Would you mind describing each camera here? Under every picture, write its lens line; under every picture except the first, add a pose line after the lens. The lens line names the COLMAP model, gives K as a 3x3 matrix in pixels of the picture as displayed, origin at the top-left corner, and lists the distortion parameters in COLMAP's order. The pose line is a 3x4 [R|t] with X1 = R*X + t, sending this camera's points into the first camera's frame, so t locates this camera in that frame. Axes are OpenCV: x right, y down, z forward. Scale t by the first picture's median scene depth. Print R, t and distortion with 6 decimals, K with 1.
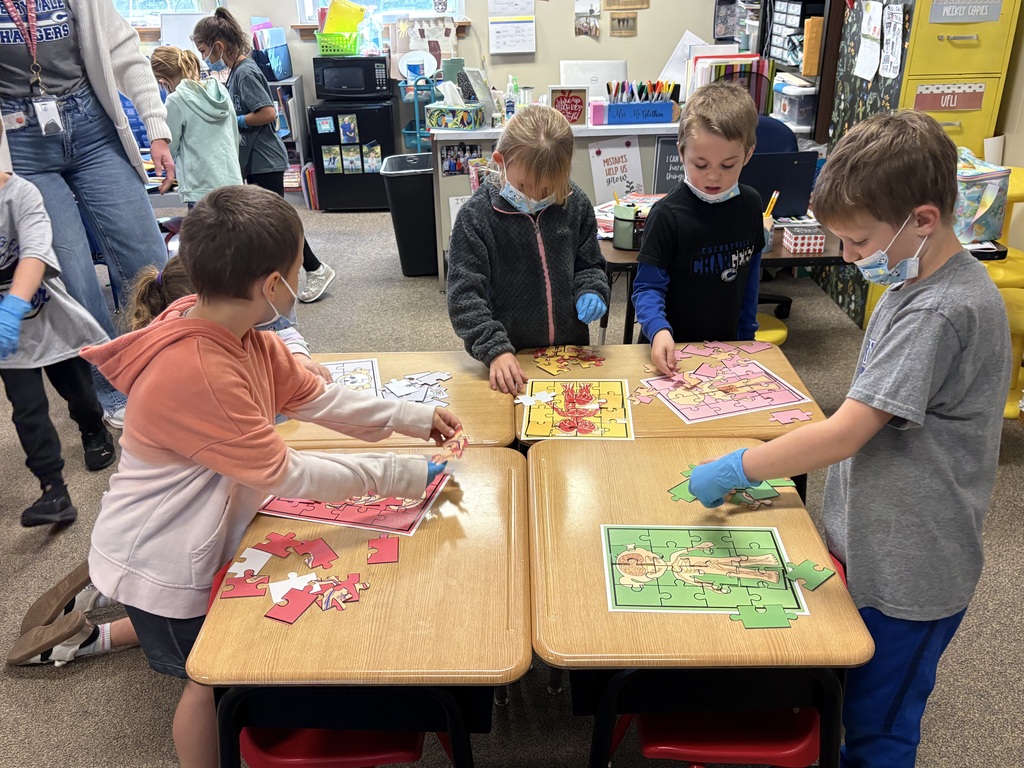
lens RADIAL K [[922.0, 0, 510.7], [0, 922.0, 392.1], [0, 0, 1]] dist [0.046415, 0.044431]
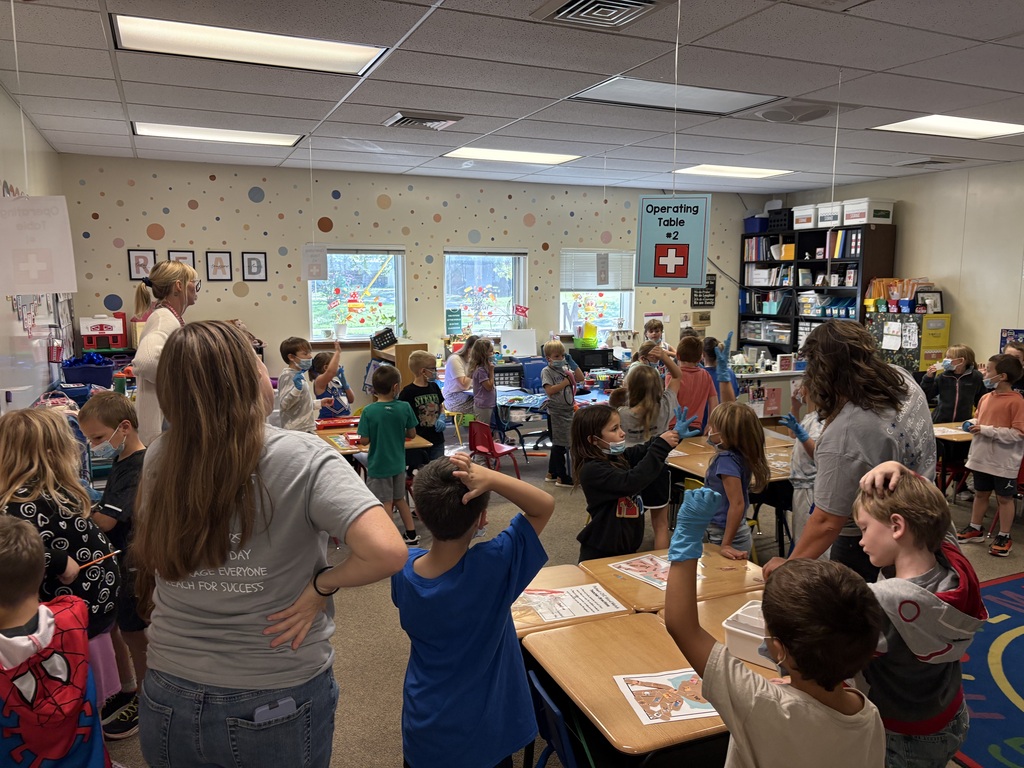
lens RADIAL K [[778.3, 0, 508.9], [0, 778.3, 384.8], [0, 0, 1]] dist [0.004926, 0.000703]
pose [[0.911103, -0.037595, 0.410461, -0.968027], [0.166410, 0.944615, -0.282861, 0.124441], [-0.377093, 0.326020, 0.866898, -0.282329]]
